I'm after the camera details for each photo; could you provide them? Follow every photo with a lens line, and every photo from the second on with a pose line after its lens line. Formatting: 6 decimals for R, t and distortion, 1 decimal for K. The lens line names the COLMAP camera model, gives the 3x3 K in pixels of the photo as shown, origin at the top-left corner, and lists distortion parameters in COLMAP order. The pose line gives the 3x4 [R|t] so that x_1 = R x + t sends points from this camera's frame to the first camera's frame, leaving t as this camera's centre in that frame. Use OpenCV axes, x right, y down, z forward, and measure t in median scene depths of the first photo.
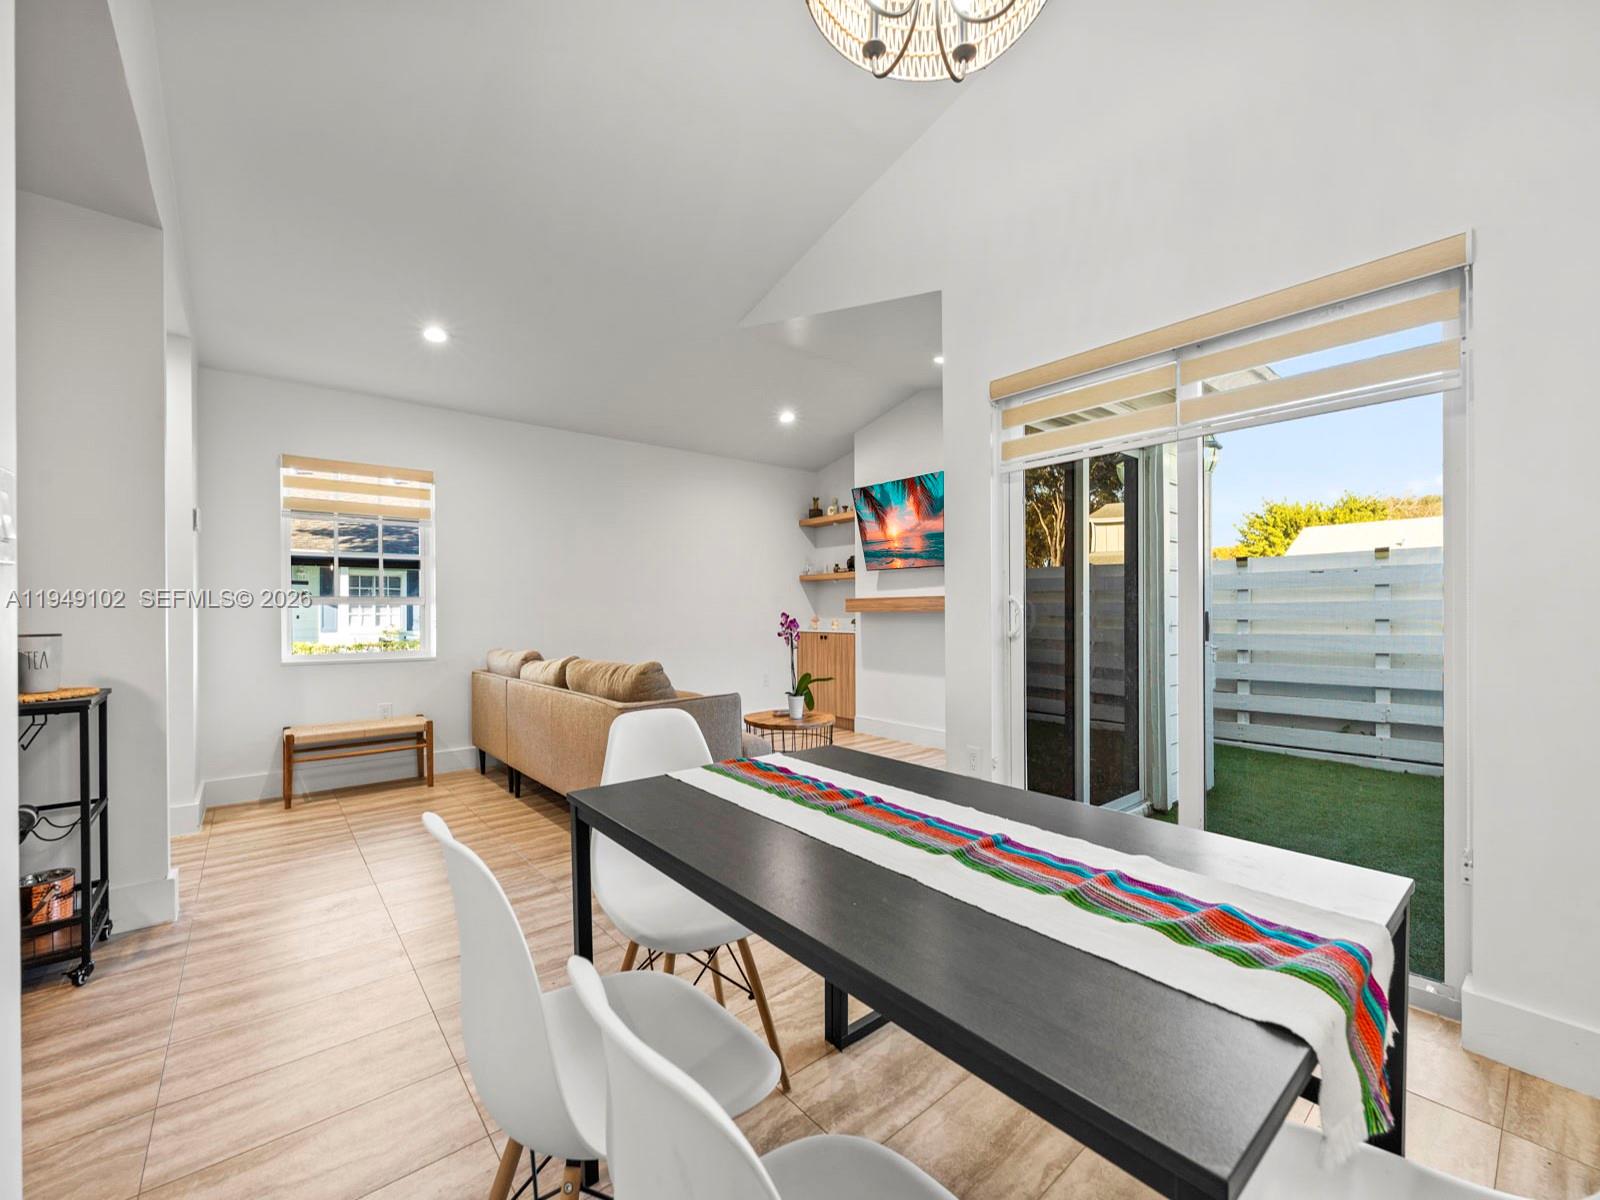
lens RADIAL K [[650.2, 0, 796.3], [0, 650.2, 609.4], [0, 0, 1]] dist [-0.000400, 0.000248]
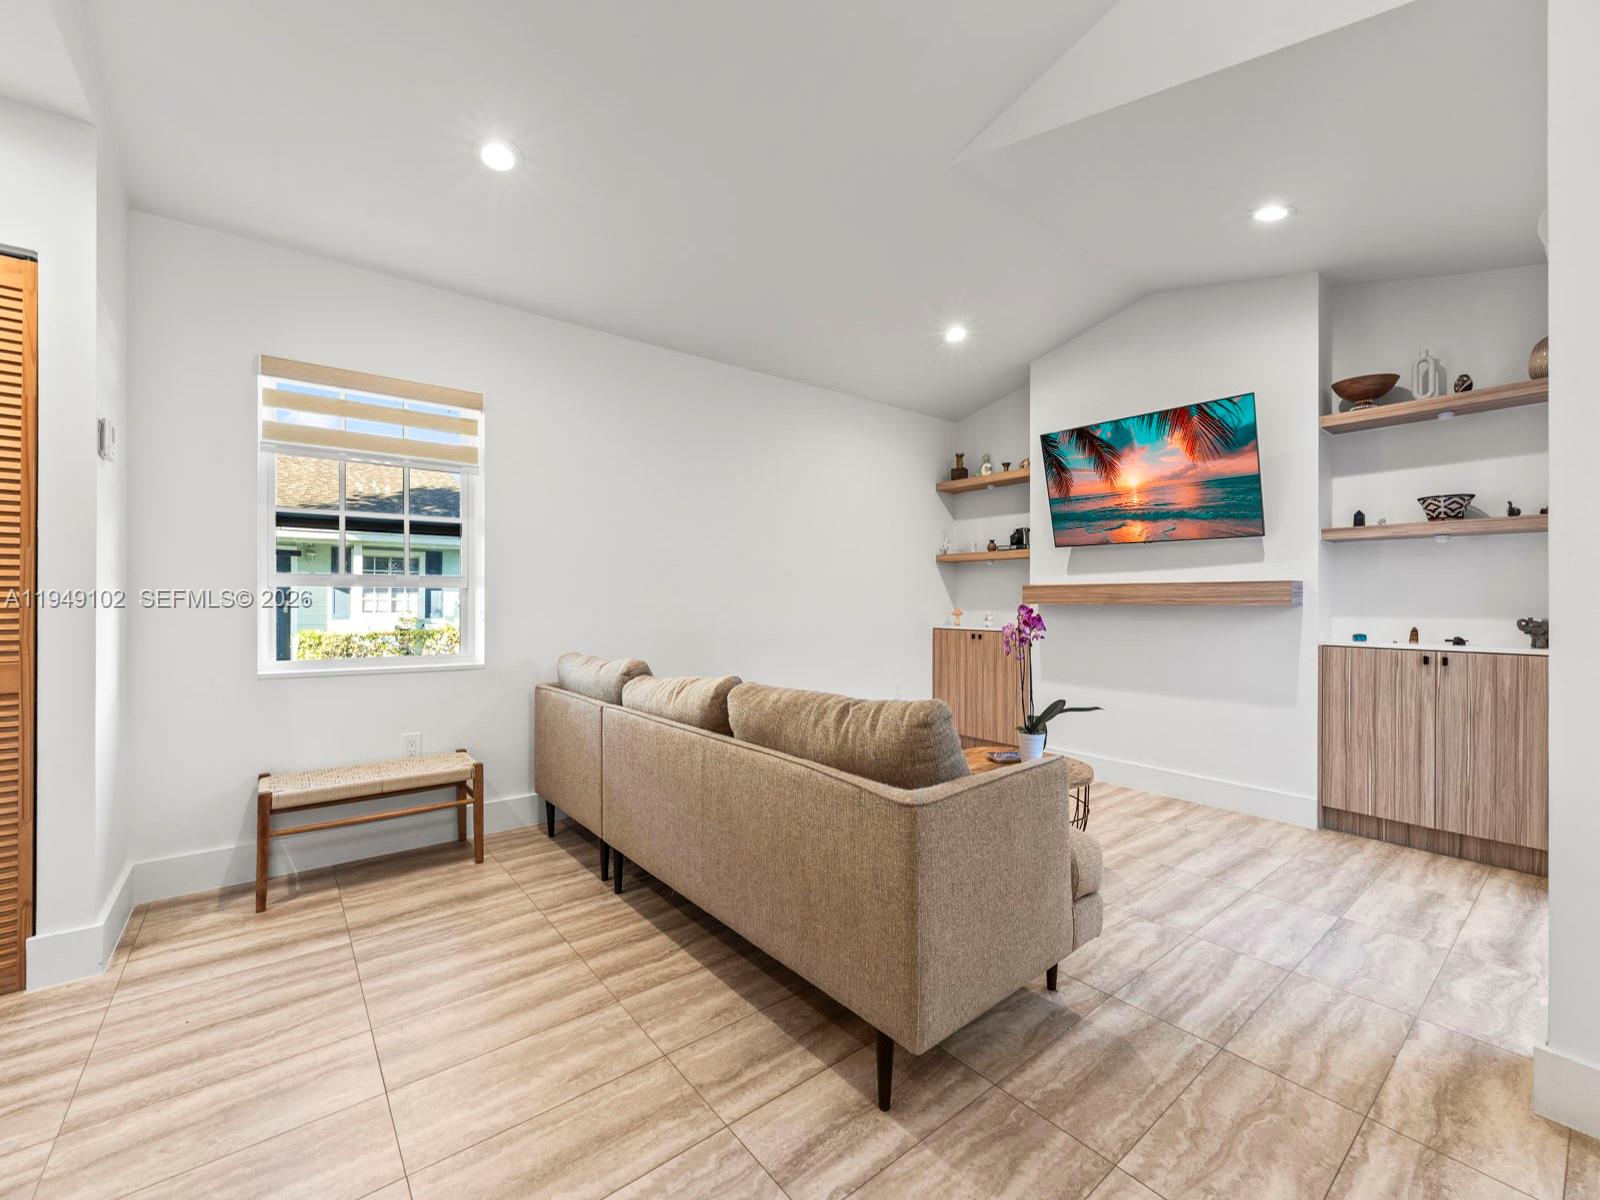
lens RADIAL K [[664.5, 0, 793.1], [0, 664.5, 599.2], [0, 0, 1]] dist [-0.002242, -0.000318]
pose [[0.999567, 0.009375, -0.027902, -0.232470], [-0.009329, 0.999955, 0.001781, 0.000458], [0.027917, -0.001520, 0.999609, 0.343224]]
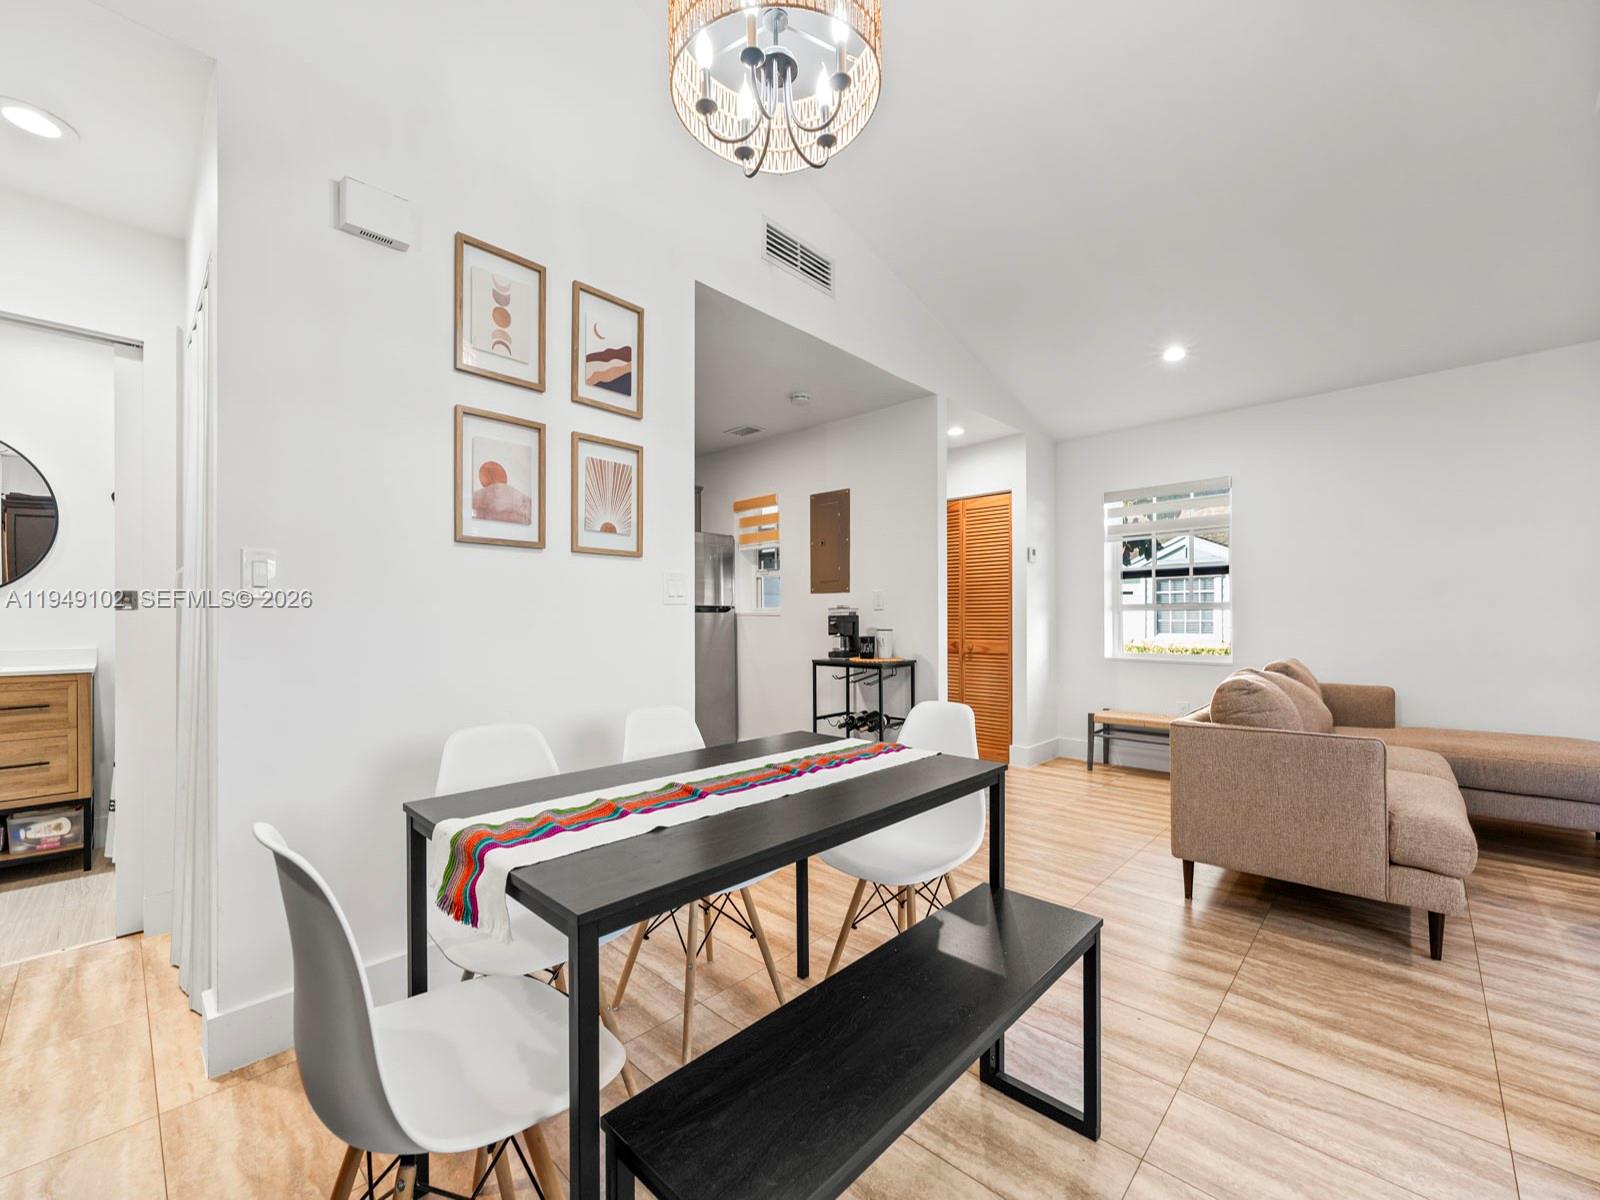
lens RADIAL K [[655.0, 0, 796.0], [0, 655.0, 617.9], [0, 0, 1]] dist [0.000353, 0.000058]
pose [[0.115698, 0.002933, -0.993280, 0.397612], [0.004998, 0.999981, 0.003535, -0.002925], [0.993272, -0.005374, 0.115681, 0.248777]]
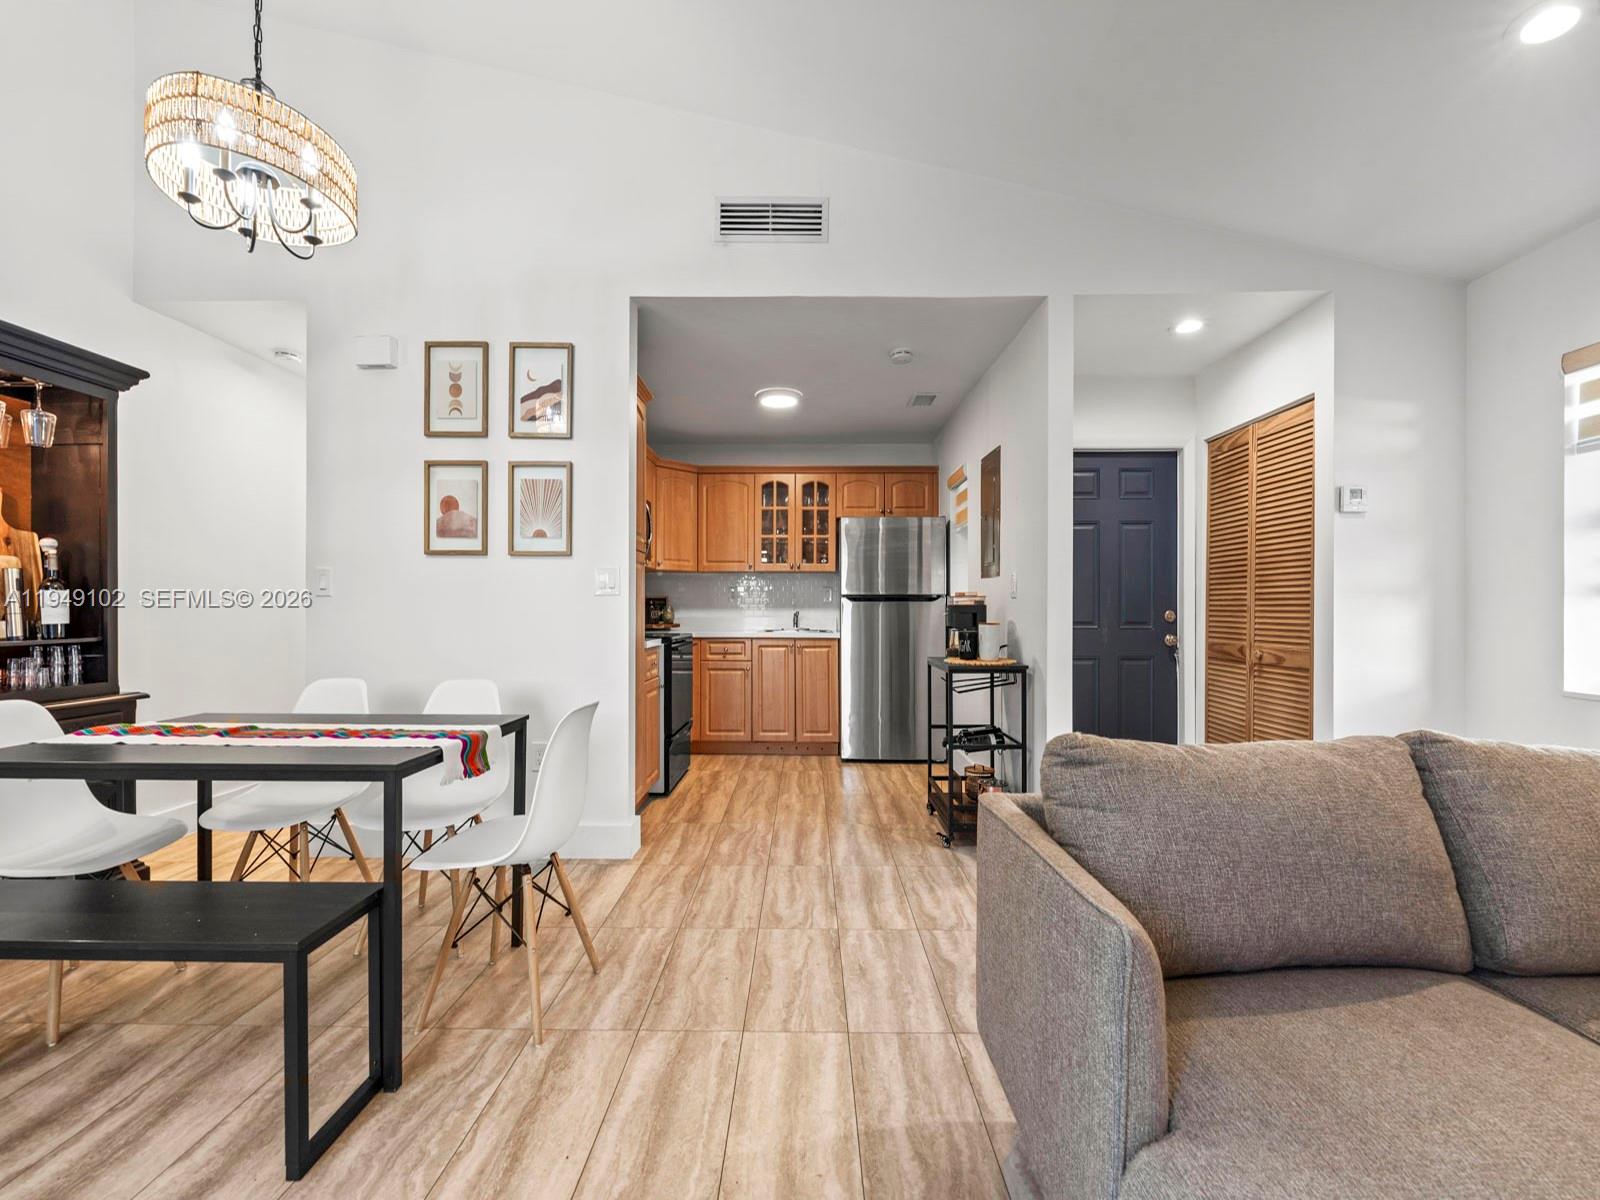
lens RADIAL K [[650.2, 0, 796.3], [0, 650.2, 609.4], [0, 0, 1]] dist [-0.000400, 0.000248]
pose [[-0.651448, 0.005769, -0.758672, 0.152241], [0.004055, 0.999983, 0.004122, -0.001193], [0.758683, -0.000391, -0.651460, 0.829779]]
